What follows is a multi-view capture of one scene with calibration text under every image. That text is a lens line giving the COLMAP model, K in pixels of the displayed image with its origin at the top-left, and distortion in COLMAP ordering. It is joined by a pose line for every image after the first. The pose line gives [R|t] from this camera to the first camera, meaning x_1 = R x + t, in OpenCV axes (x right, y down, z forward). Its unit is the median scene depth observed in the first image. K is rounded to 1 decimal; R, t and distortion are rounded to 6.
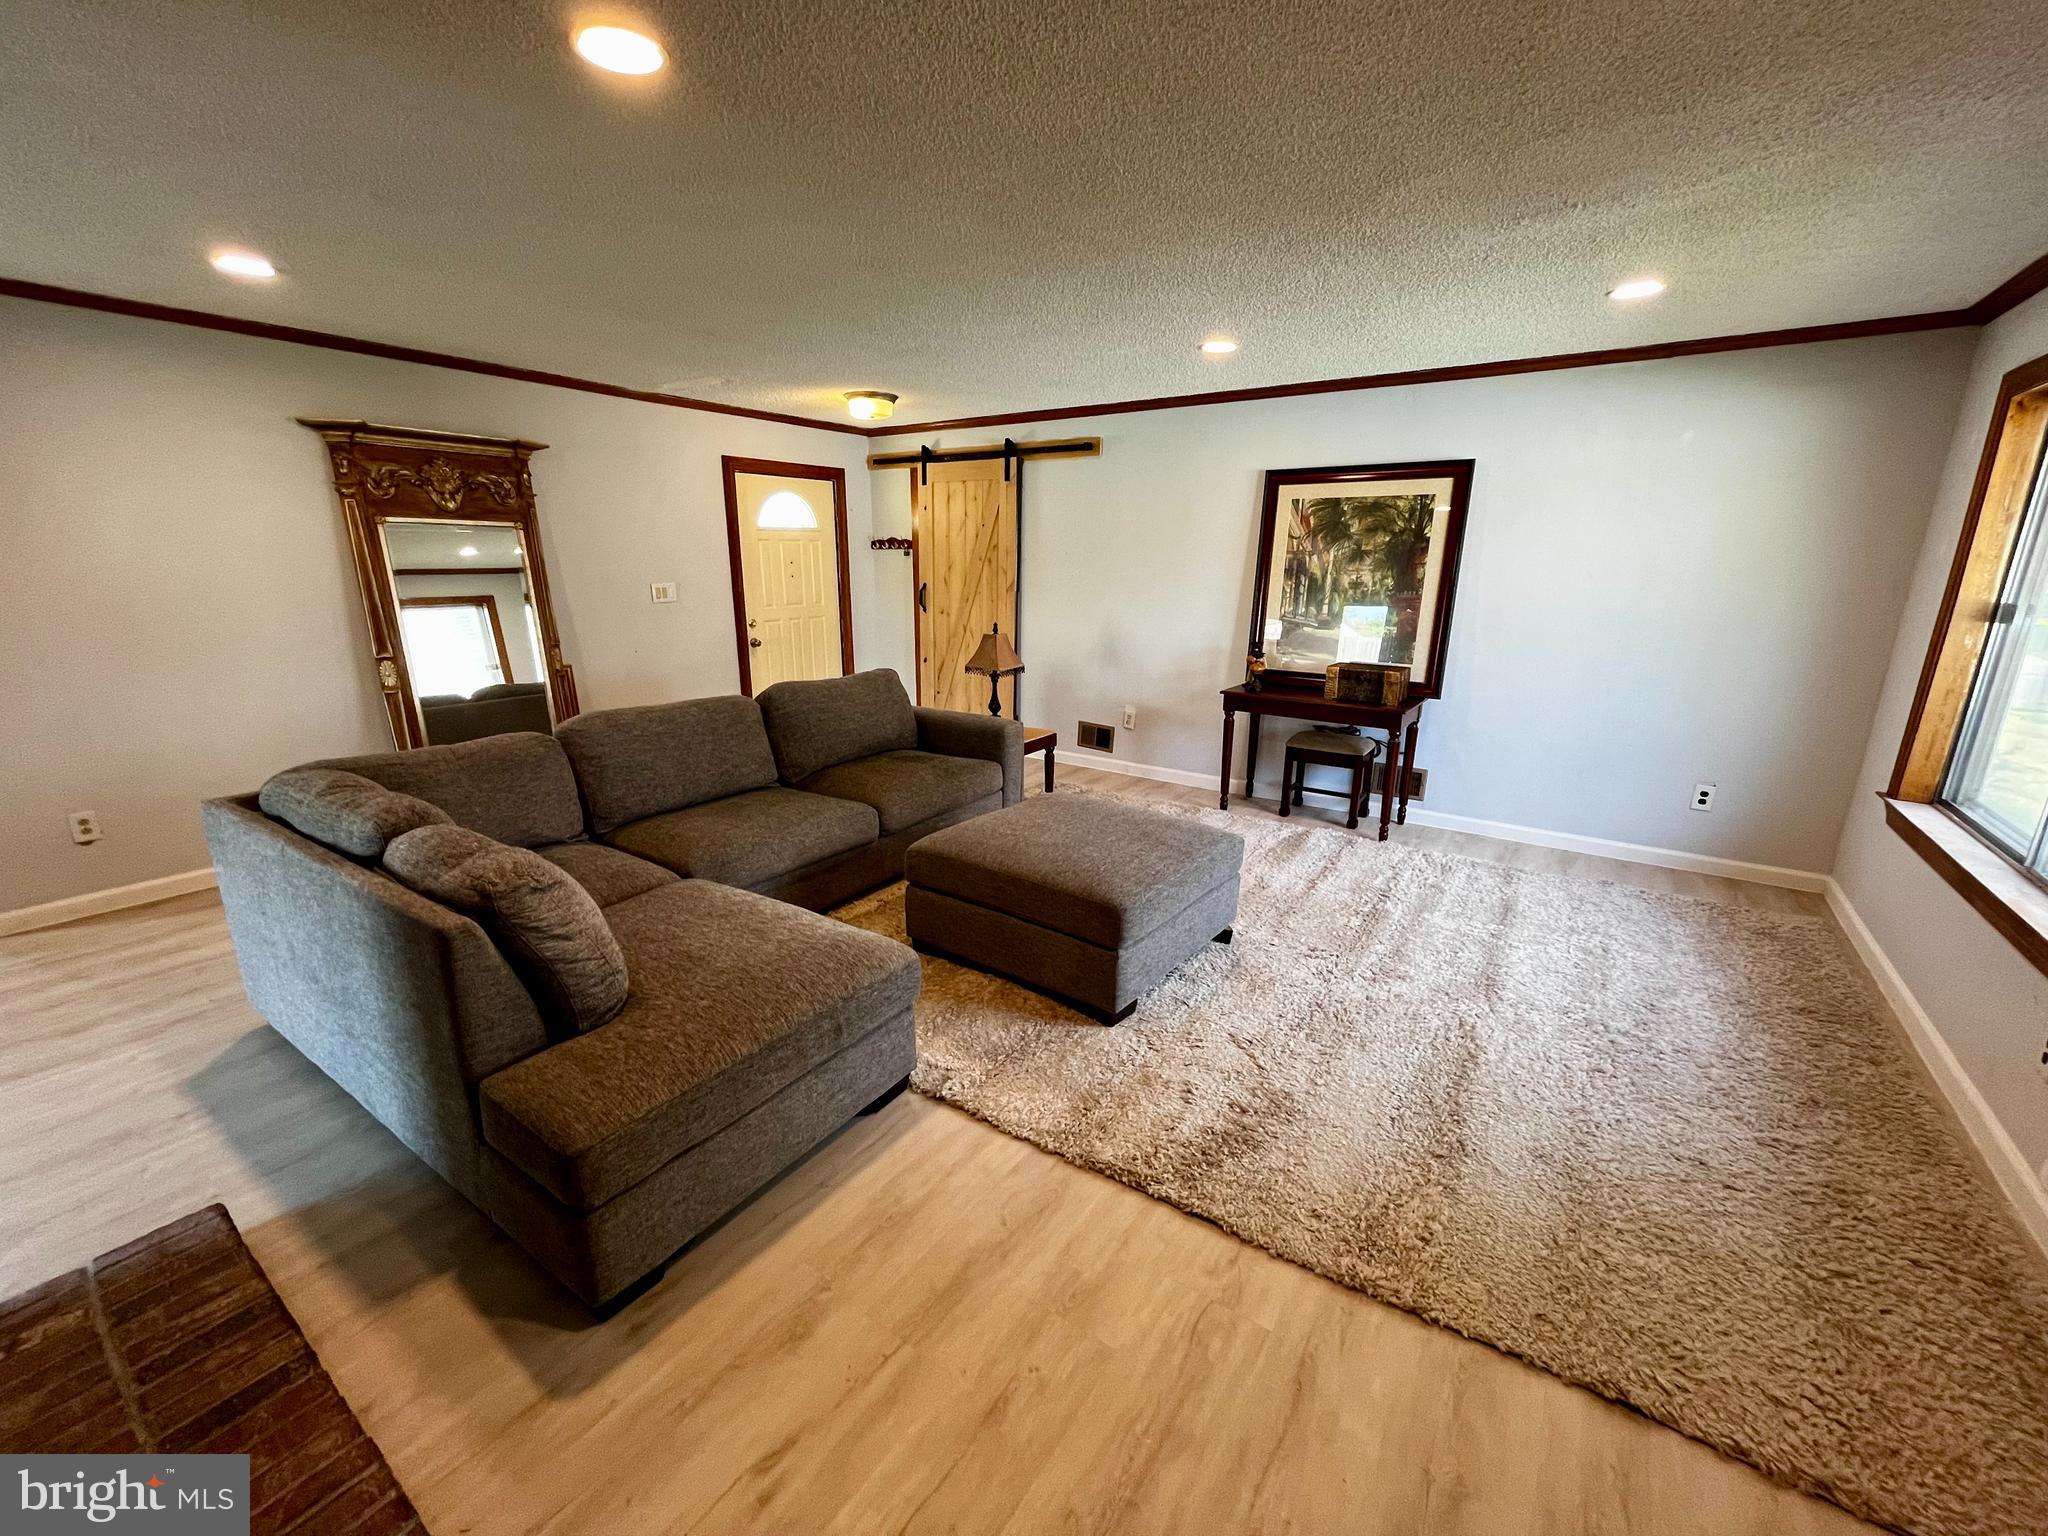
lens RADIAL K [[828.0, 0, 1012.4], [0, 828.0, 770.9], [0, 0, 1]] dist [0.001929, 0.000448]
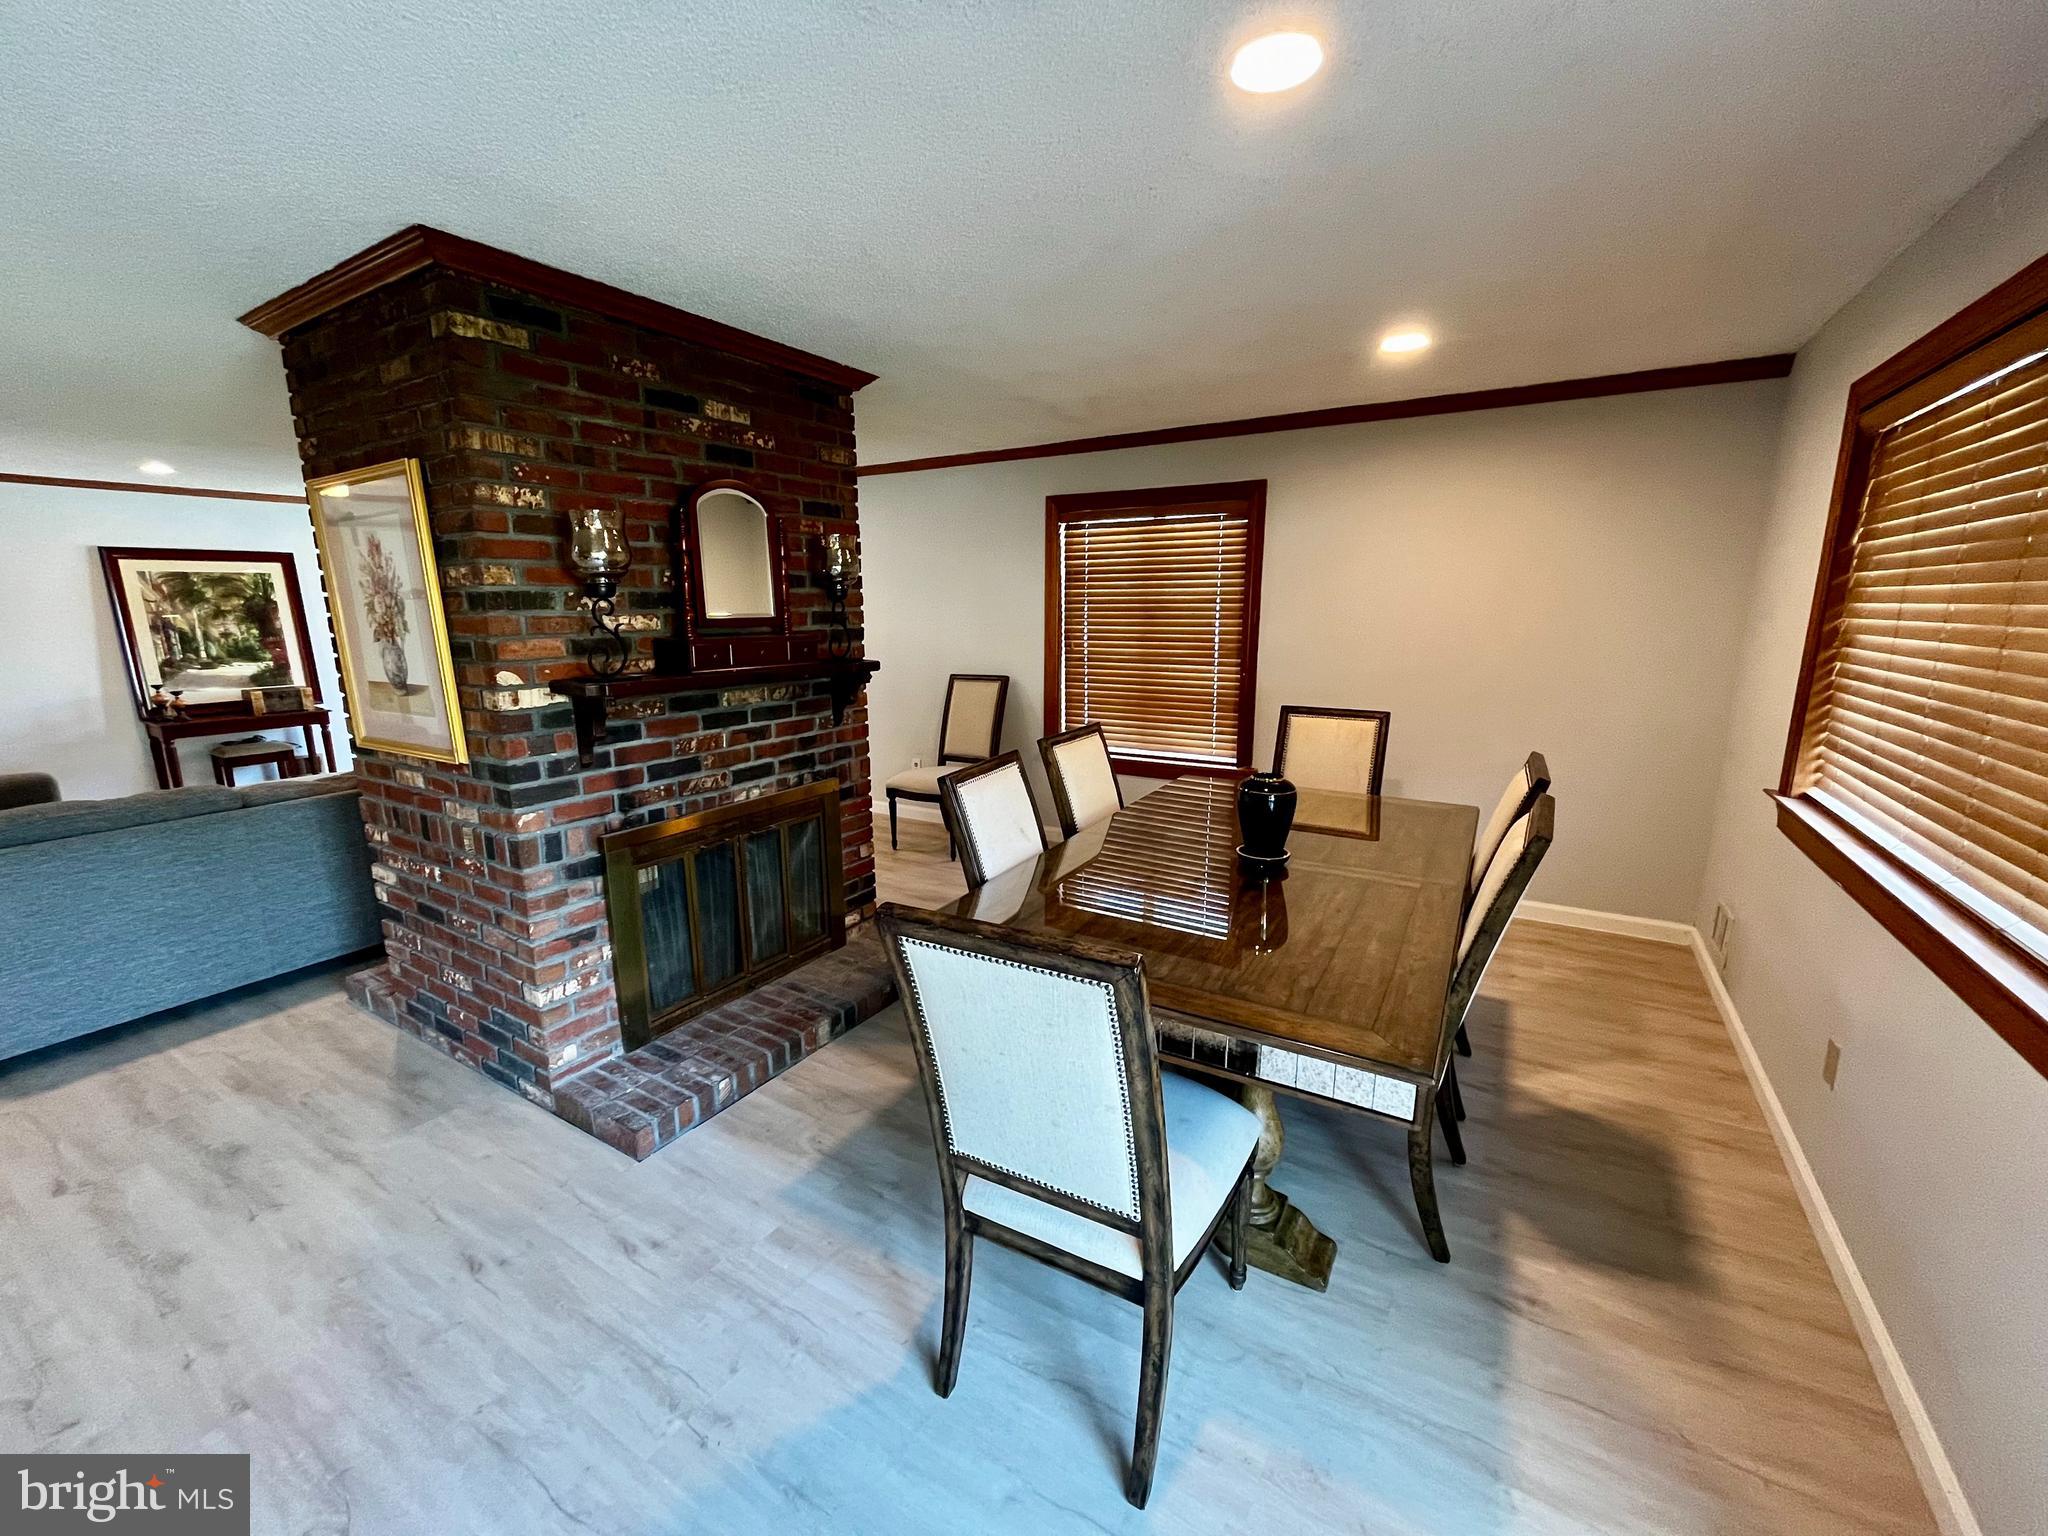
lens RADIAL K [[828.0, 0, 1020.8], [0, 828.0, 772.5], [0, 0, 1]] dist [0.001929, 0.000448]
pose [[-0.069072, -0.210435, 0.975165, -0.852702], [0.264032, 0.938786, 0.221287, 0.028793], [-0.962037, 0.272760, -0.009282, -0.162750]]
